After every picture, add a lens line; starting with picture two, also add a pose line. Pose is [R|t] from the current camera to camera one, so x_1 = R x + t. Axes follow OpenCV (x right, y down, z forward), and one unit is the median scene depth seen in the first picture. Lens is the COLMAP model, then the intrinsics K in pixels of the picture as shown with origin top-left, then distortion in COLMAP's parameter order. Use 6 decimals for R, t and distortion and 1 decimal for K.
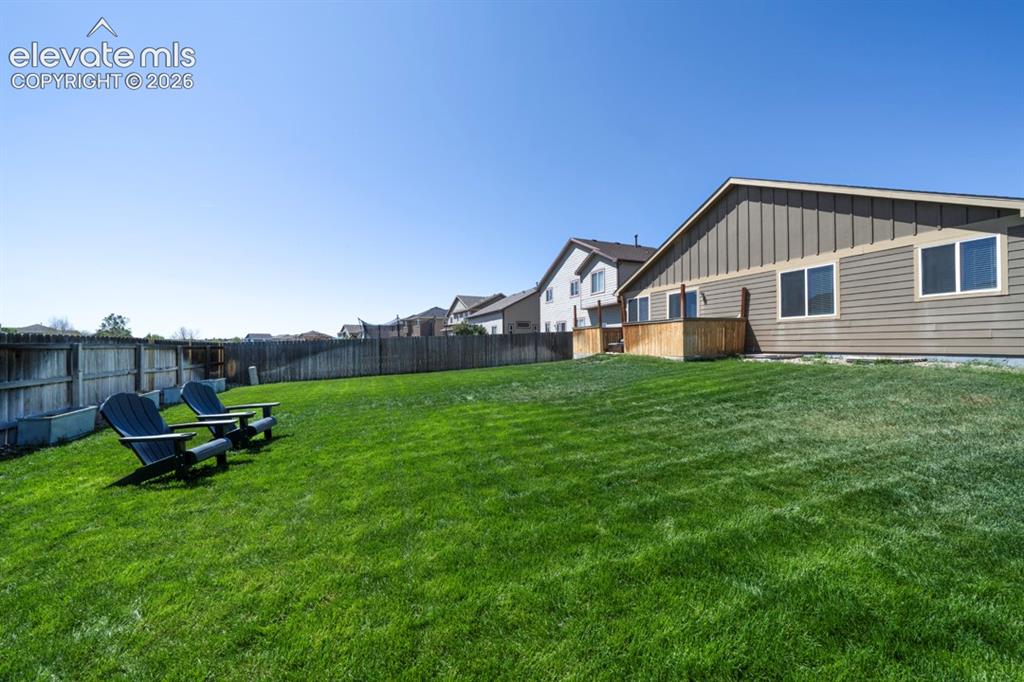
lens RADIAL K [[367.7, 0, 509.0], [0, 367.7, 342.8], [0, 0, 1]] dist [-0.002063, -0.000320]
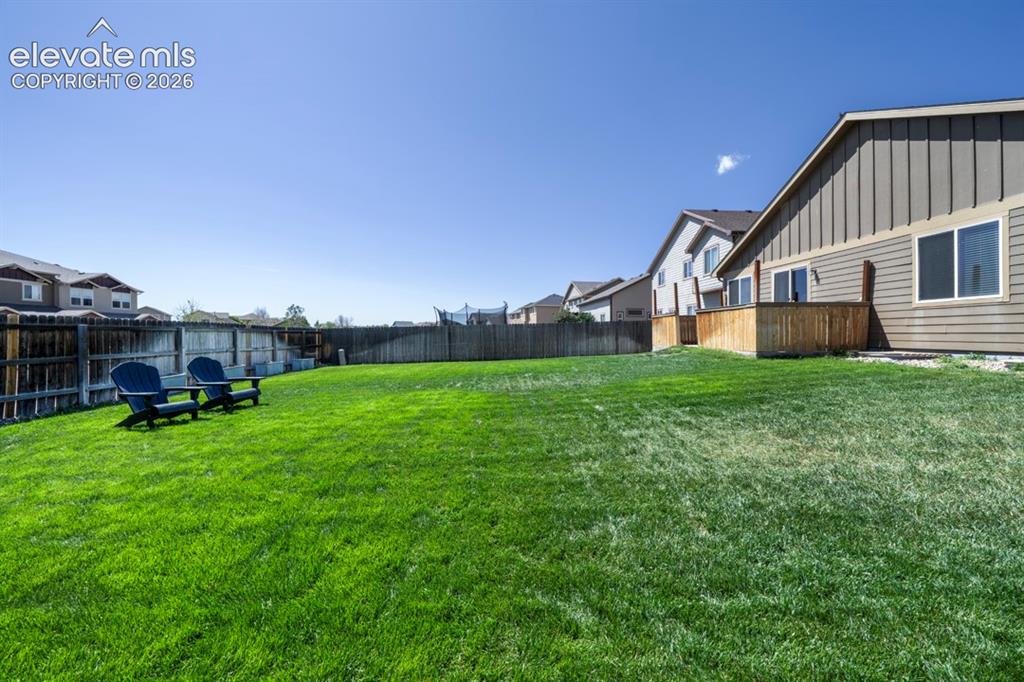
lens RADIAL K [[393.7, 0, 510.5], [0, 393.7, 332.1], [0, 0, 1]] dist [-0.001146, -0.000049]
pose [[0.939592, 0.013448, -0.342032, 0.242337], [-0.013285, 0.999908, 0.002820, -0.000067], [0.342038, 0.001894, 0.939684, 0.022562]]
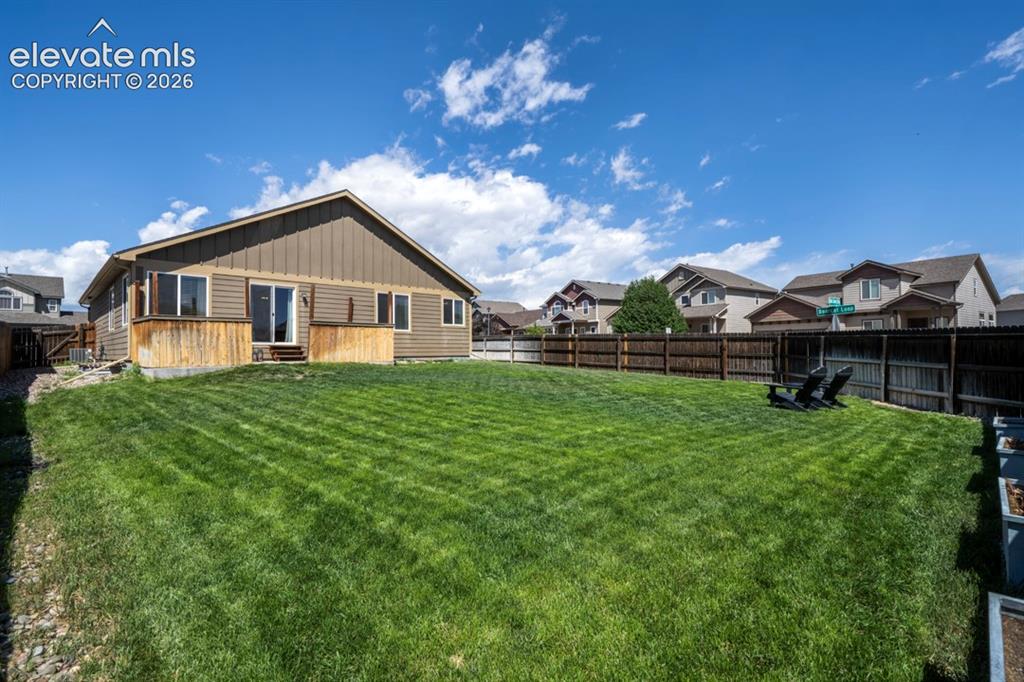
lens RADIAL K [[478.2, 0, 522.2], [0, 478.2, 343.2], [0, 0, 1]] dist [-0.001178, 0.000788]
pose [[-0.407464, 0.028913, 0.912763, -0.820865], [0.007840, 0.999573, -0.028162, 0.024910], [-0.913187, -0.004319, -0.407517, 1.103118]]
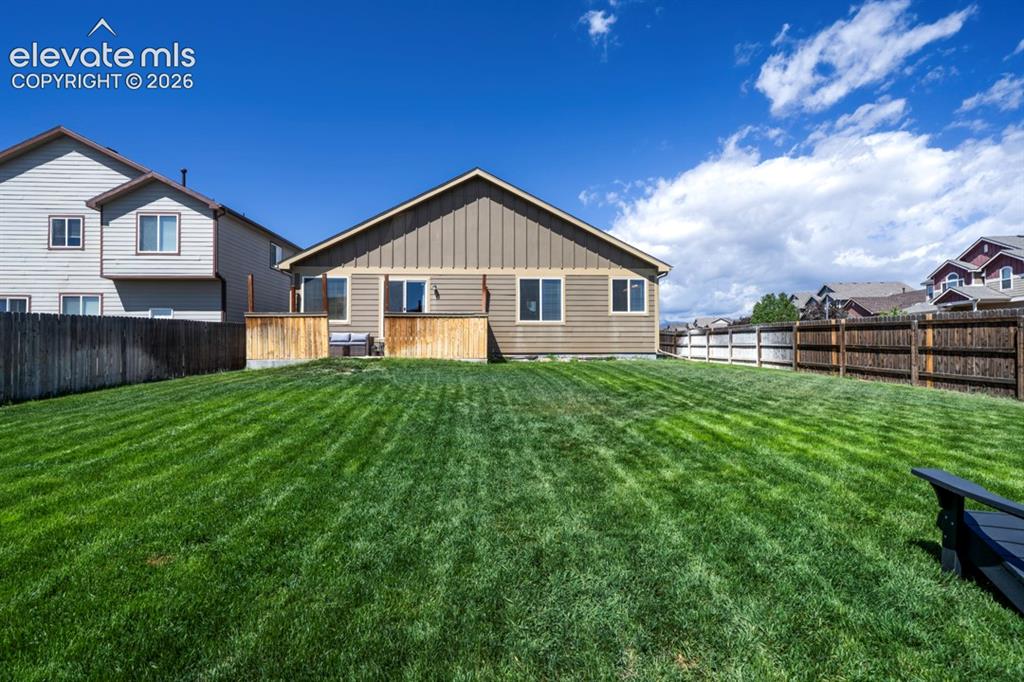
lens RADIAL K [[478.2, 0, 513.7], [0, 478.2, 342.6], [0, 0, 1]] dist [-0.001178, 0.000788]
pose [[0.323600, 0.024279, 0.945882, -0.514517], [-0.005624, 0.999702, -0.023736, 0.025298], [-0.946177, 0.002362, 0.323640, 0.522043]]
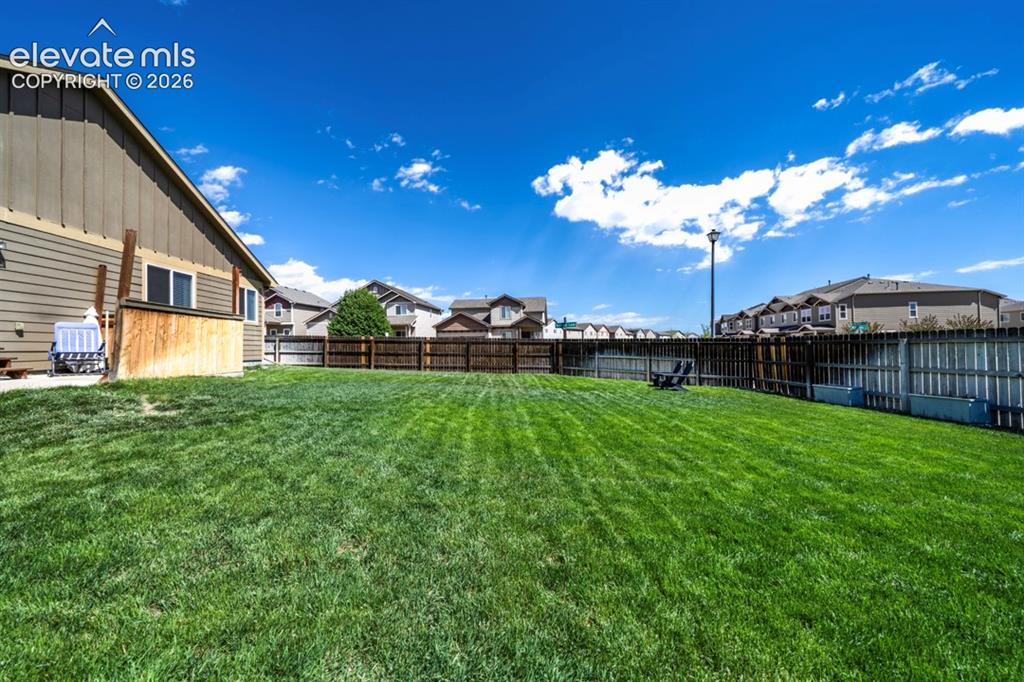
lens RADIAL K [[367.7, 0, 512.8], [0, 367.7, 344.6], [0, 0, 1]] dist [-0.002063, -0.000320]
pose [[-0.947032, 0.025316, 0.320141, -0.211723], [0.020512, 0.999621, -0.018372, 0.009735], [-0.320485, -0.010832, -0.947192, 1.354080]]
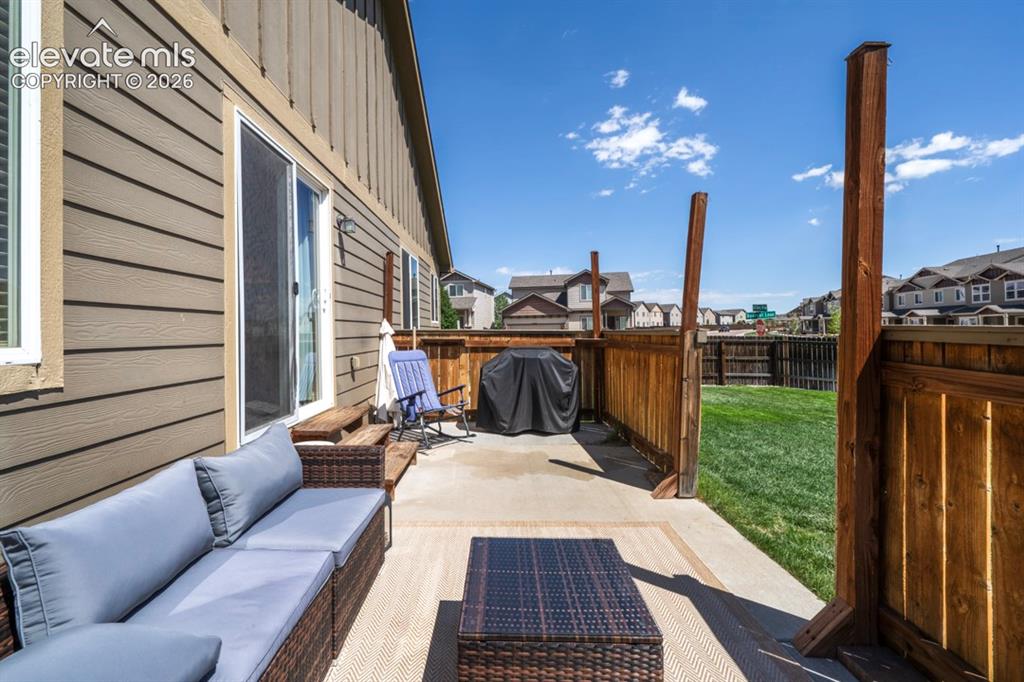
lens RADIAL K [[439.8, 0, 507.8], [0, 439.8, 336.6], [0, 0, 1]] dist [-0.000718, 0.000076]
pose [[-0.931195, 0.021855, 0.363866, 0.358956], [0.024904, 0.999683, 0.003687, -0.060884], [-0.363670, 0.012495, -0.931444, 1.362804]]
